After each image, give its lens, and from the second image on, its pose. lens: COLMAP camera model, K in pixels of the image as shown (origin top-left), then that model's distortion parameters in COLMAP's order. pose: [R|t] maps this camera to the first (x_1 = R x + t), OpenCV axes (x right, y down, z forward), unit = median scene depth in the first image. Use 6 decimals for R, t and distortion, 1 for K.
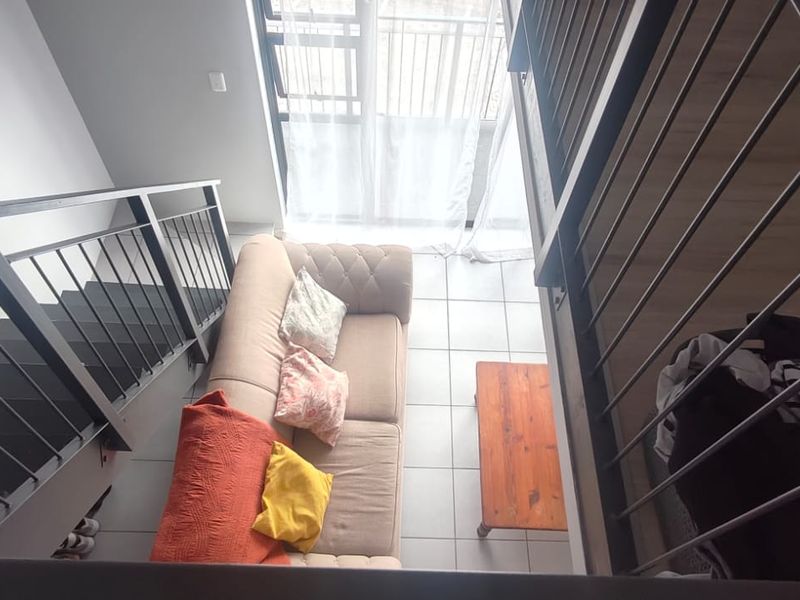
lens RADIAL K [[626.5, 0, 400.2], [0, 626.5, 302.2], [0, 0, 1]] dist [0.013700, 0.010013]
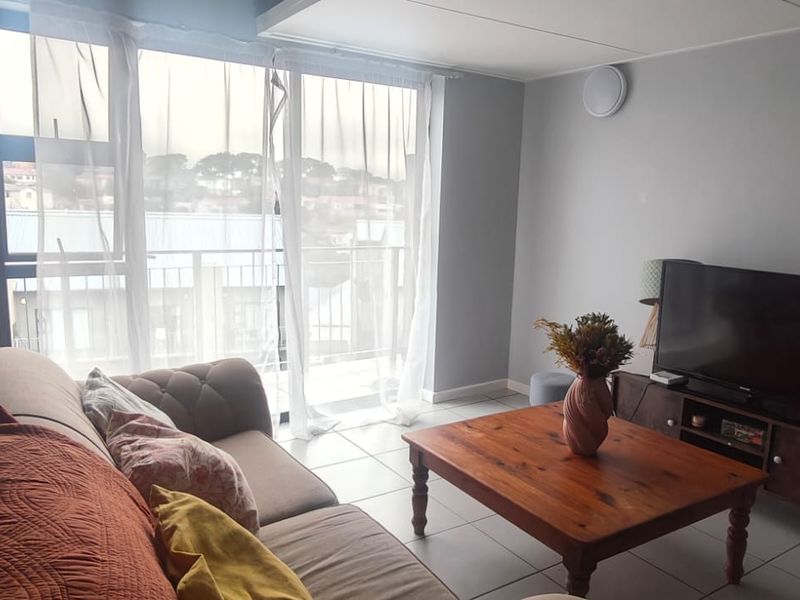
lens RADIAL K [[626.5, 0, 399.9], [0, 626.5, 299.4], [0, 0, 1]] dist [0.013700, 0.010013]
pose [[0.829534, -0.115114, 0.546463, -0.252252], [0.470128, 0.672089, -0.572080, 0.416702], [-0.301418, 0.731467, 0.611640, 0.519965]]
